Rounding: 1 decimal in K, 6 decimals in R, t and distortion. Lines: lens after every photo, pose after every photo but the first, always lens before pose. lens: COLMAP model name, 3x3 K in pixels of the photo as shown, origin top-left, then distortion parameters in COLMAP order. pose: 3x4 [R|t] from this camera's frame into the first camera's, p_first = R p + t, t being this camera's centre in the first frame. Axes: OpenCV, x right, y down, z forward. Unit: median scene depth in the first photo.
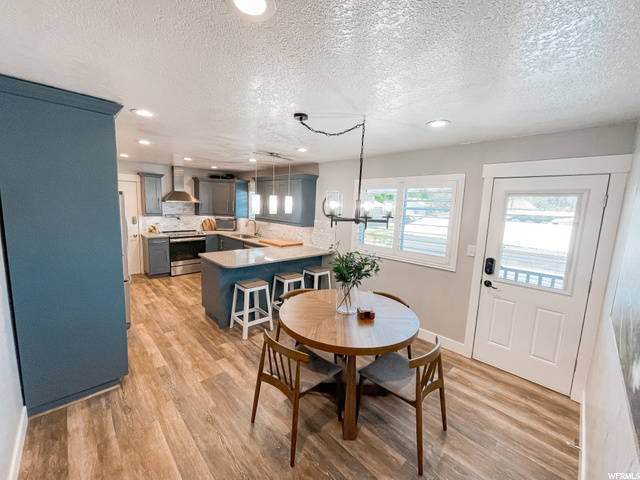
lens RADIAL K [[257.8, 0, 317.0], [0, 257.8, 238.8], [0, 0, 1]] dist [-0.000128, -0.000171]
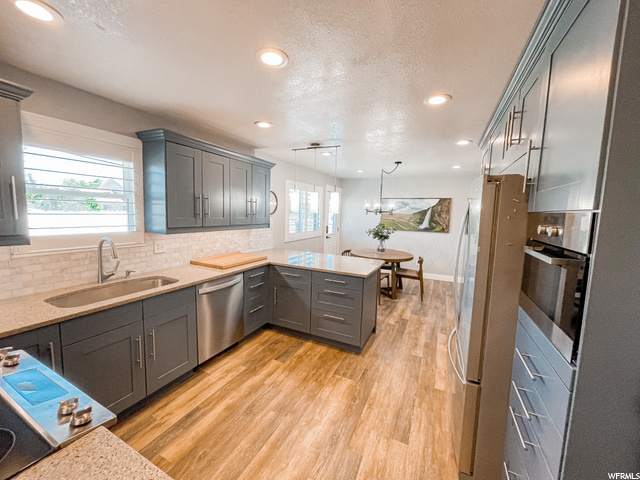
lens RADIAL K [[257.8, 0, 317.0], [0, 257.8, 238.8], [0, 0, 1]] dist [-0.000128, -0.000171]
pose [[-0.337628, -0.148145, 0.929548, -0.798584], [0.083041, 0.978999, 0.186188, -0.136674], [-0.937609, 0.140053, -0.318235, 1.016214]]
